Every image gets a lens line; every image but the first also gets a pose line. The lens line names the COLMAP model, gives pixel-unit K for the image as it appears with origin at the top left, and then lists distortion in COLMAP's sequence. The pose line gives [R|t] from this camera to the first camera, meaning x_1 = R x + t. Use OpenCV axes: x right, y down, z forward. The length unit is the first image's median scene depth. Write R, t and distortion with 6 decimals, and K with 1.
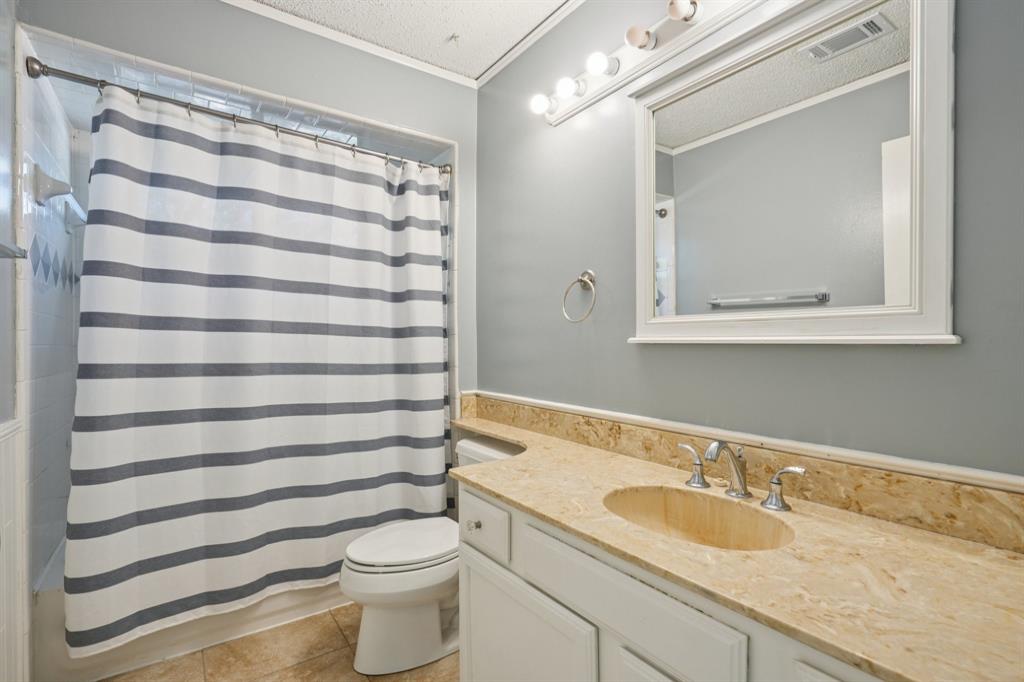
lens RADIAL K [[466.6, 0, 512.0], [0, 466.6, 341.0], [0, 0, 1]] dist [0.000118, -0.000062]
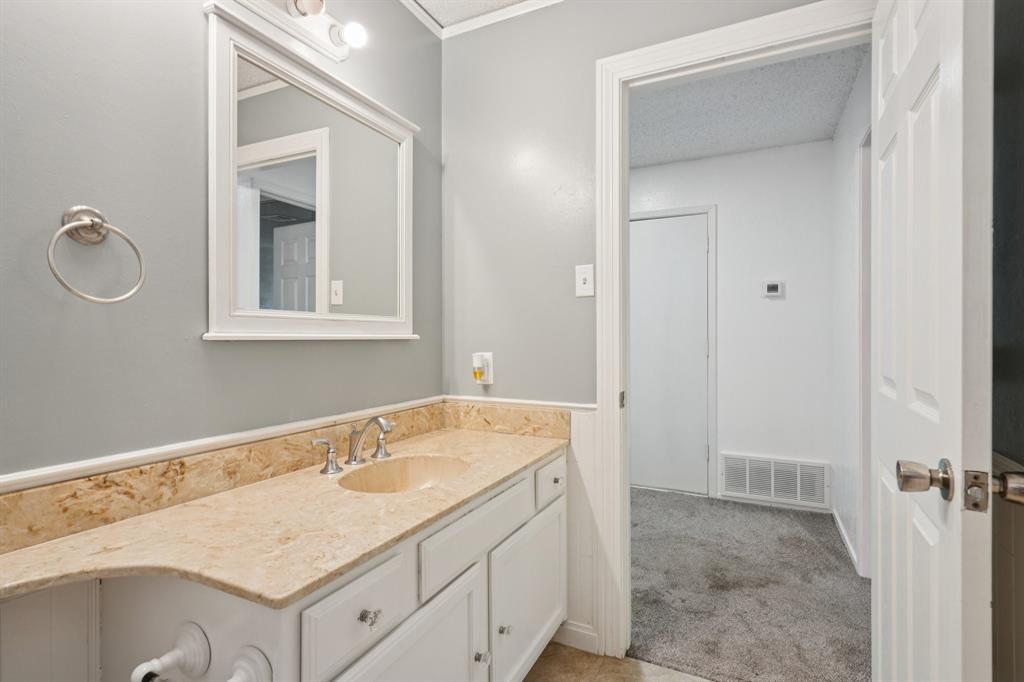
lens RADIAL K [[462.5, 0, 512.0], [0, 462.5, 341.0], [0, 0, 1]] dist [-0.002285, -0.000189]
pose [[-0.430861, -0.001619, 0.902417, -0.656317], [0.005303, 0.999977, 0.004326, 0.005374], [-0.902403, 0.006649, -0.430842, 0.959203]]
